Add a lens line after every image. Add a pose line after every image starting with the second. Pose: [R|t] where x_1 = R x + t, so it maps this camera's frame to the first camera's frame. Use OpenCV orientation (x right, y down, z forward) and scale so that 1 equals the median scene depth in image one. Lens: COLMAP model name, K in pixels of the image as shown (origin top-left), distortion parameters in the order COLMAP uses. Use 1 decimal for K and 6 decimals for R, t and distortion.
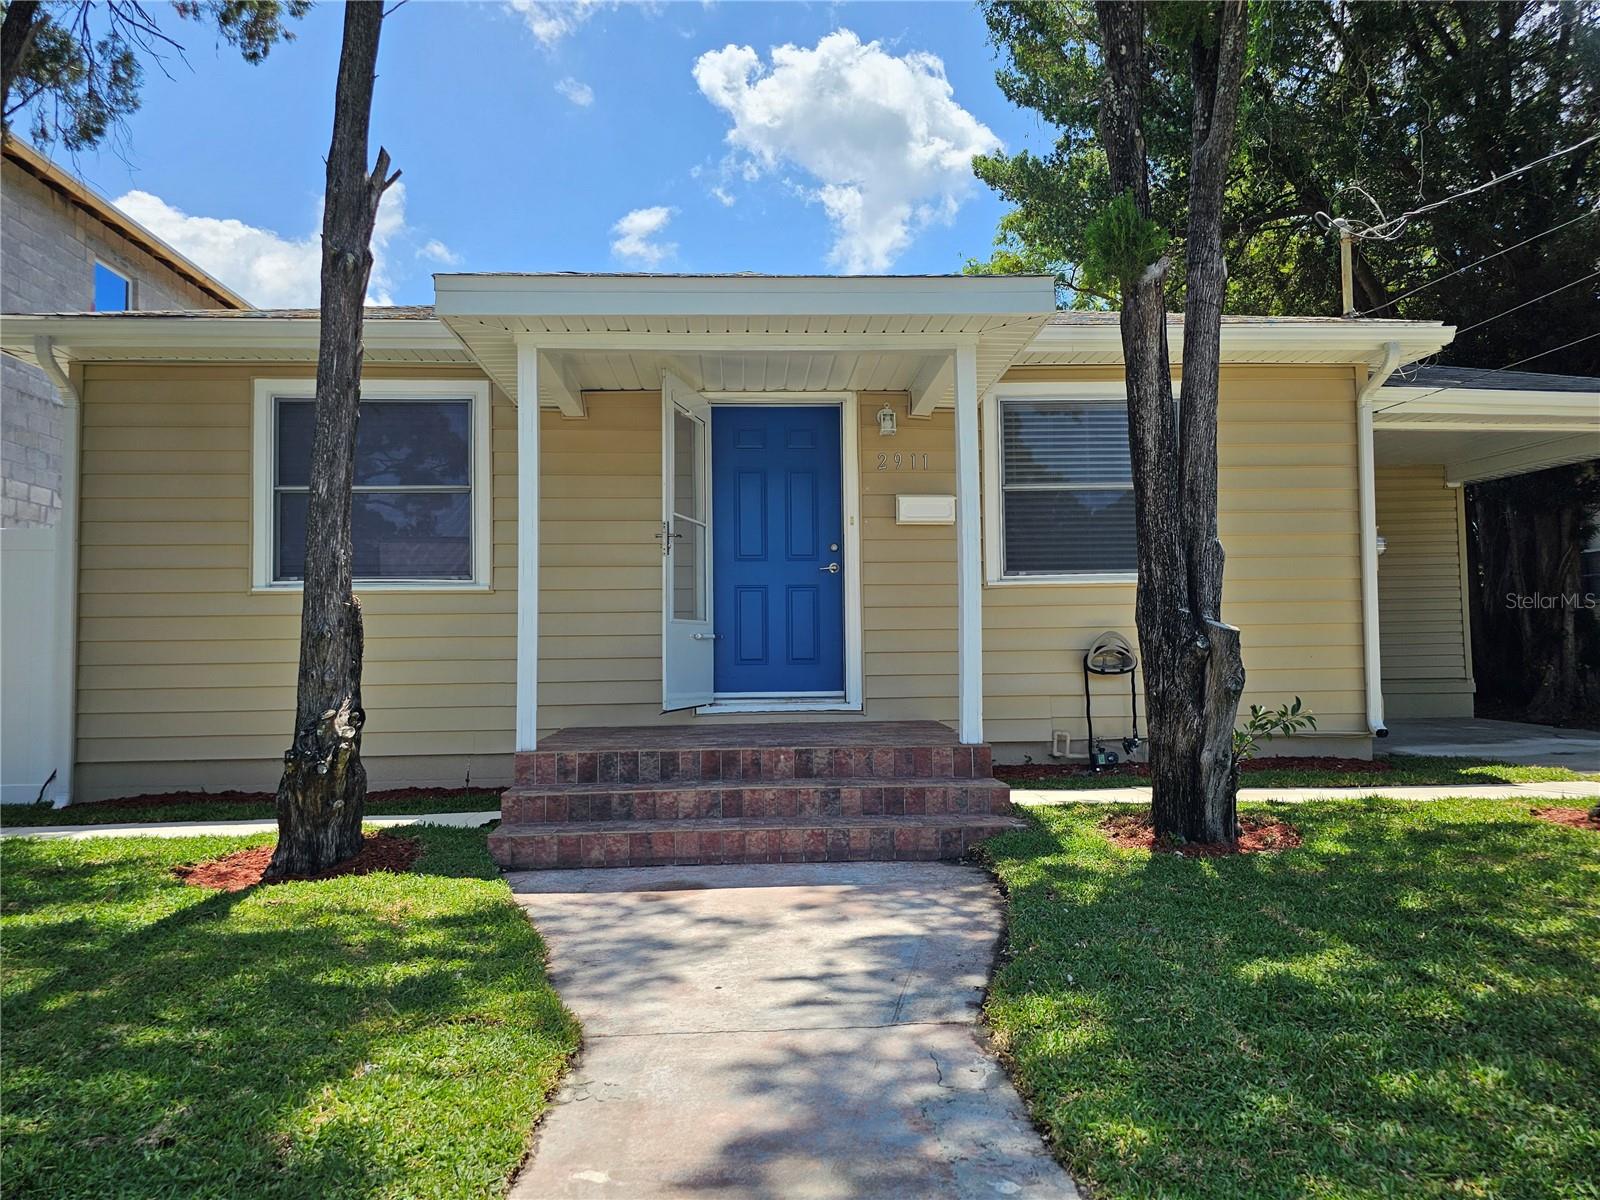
lens RADIAL K [[1070.3, 0, 812.3], [0, 1070.3, 609.2], [0, 0, 1]] dist [0.022323, -0.017461]
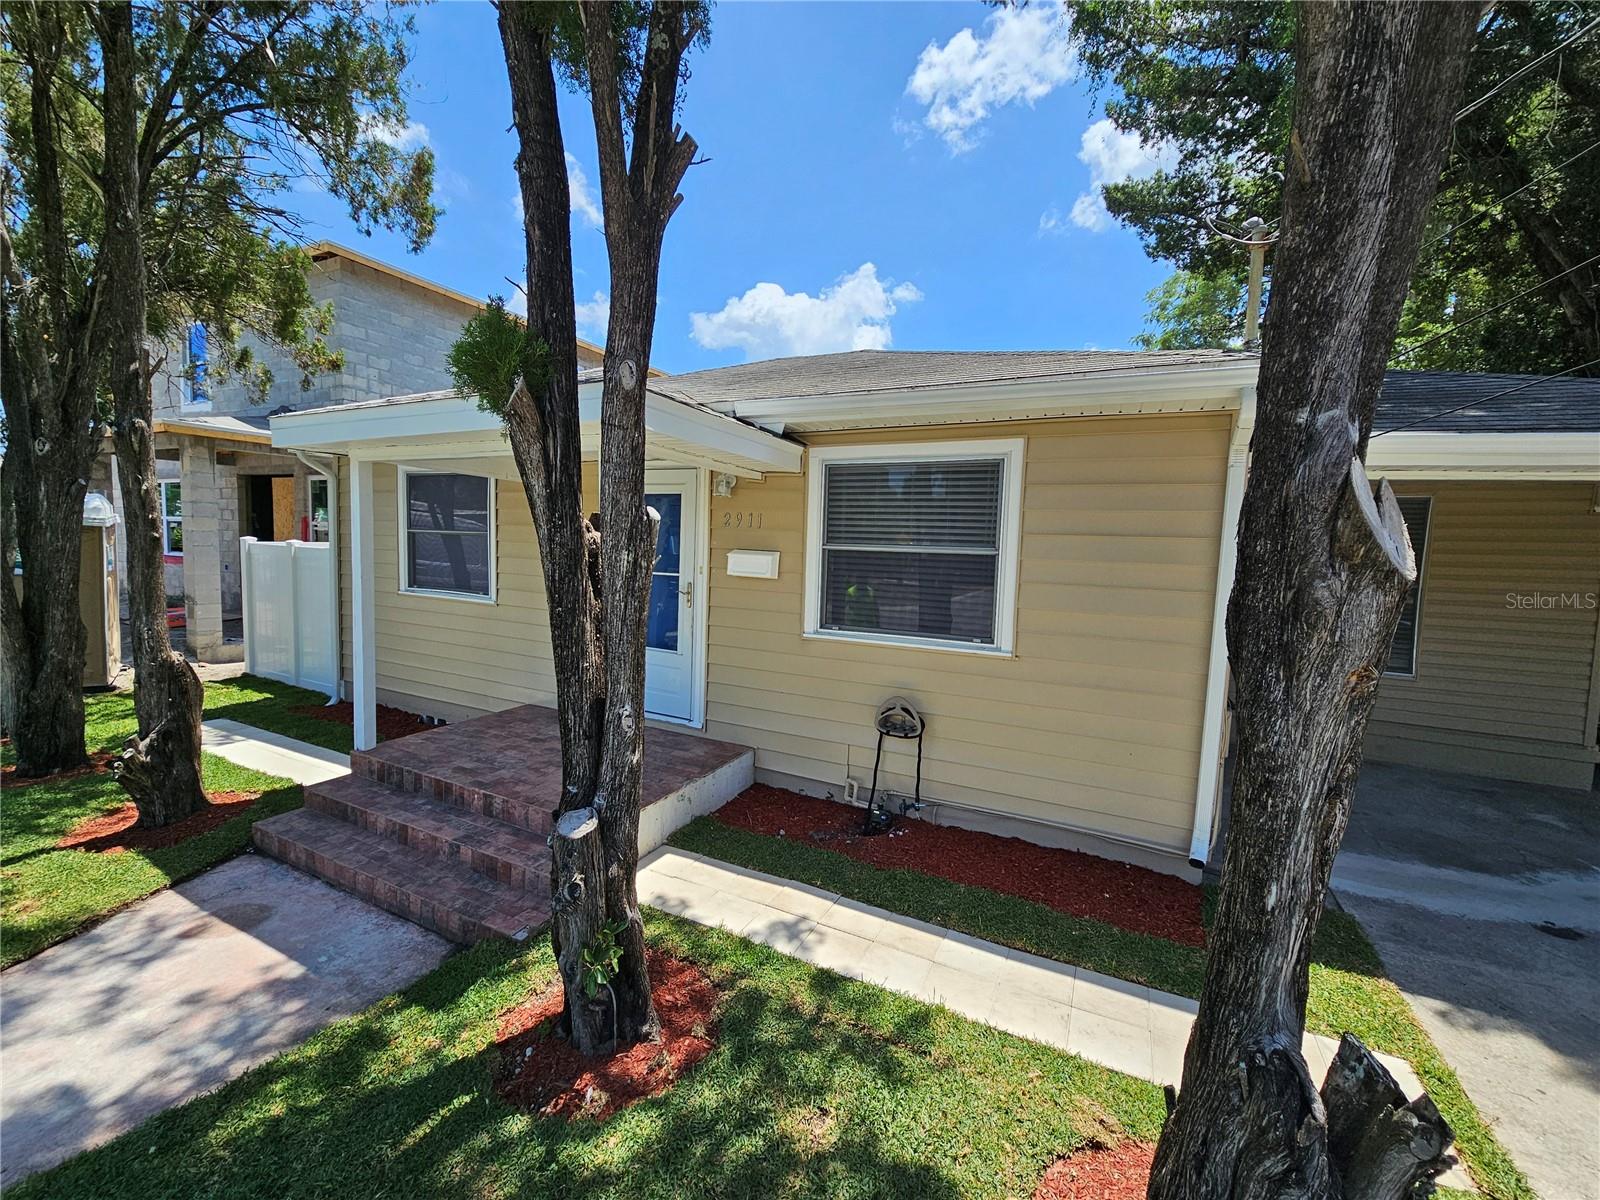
lens RADIAL K [[655.0, 0, 800.7], [0, 655.0, 596.2], [0, 0, 1]] dist [0.004382, -0.000369]
pose [[0.861148, 0.085738, -0.501072, 0.658470], [-0.025546, 0.991728, 0.125791, -0.196686], [0.507712, -0.095524, 0.856215, 0.568290]]
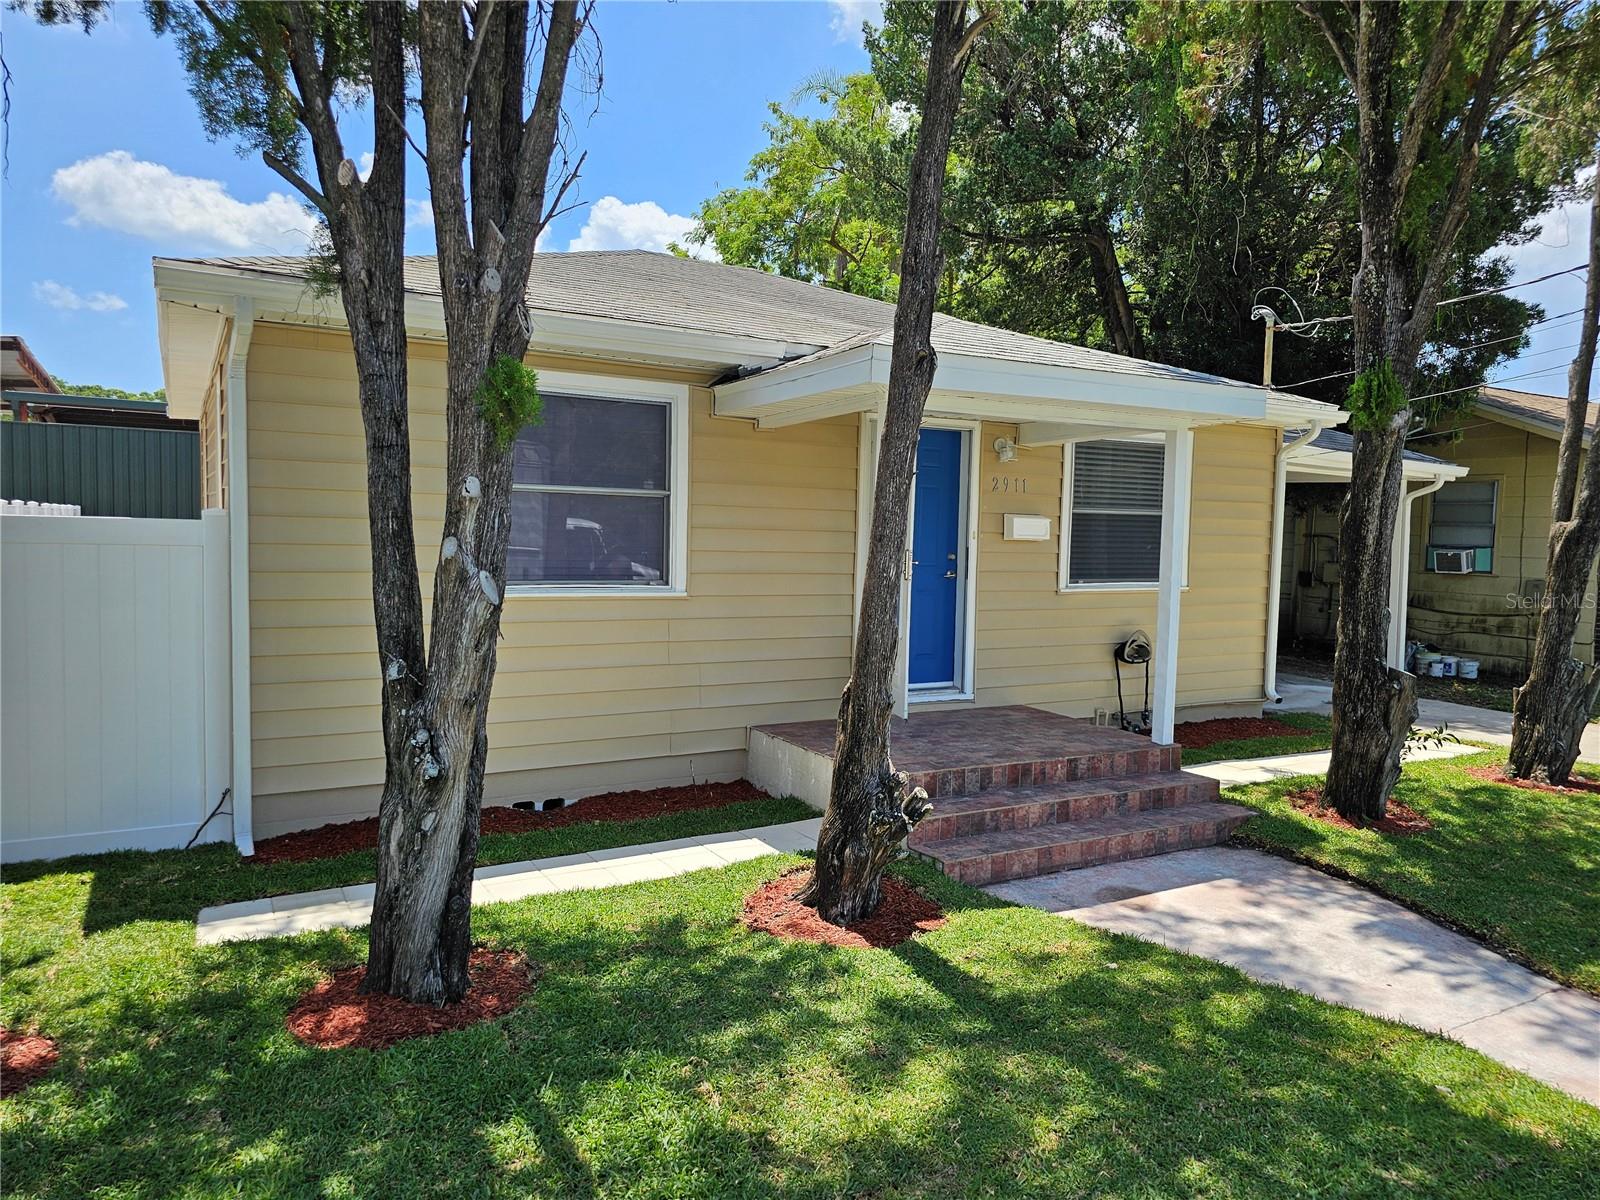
lens RADIAL K [[1070.3, 0, 815.8], [0, 1070.3, 598.9], [0, 0, 1]] dist [0.022323, -0.017461]
pose [[0.898550, 0.006479, 0.438823, -0.817984], [-0.052249, 0.994359, 0.092306, -0.148576], [-0.435749, -0.105869, 0.893820, 0.053307]]
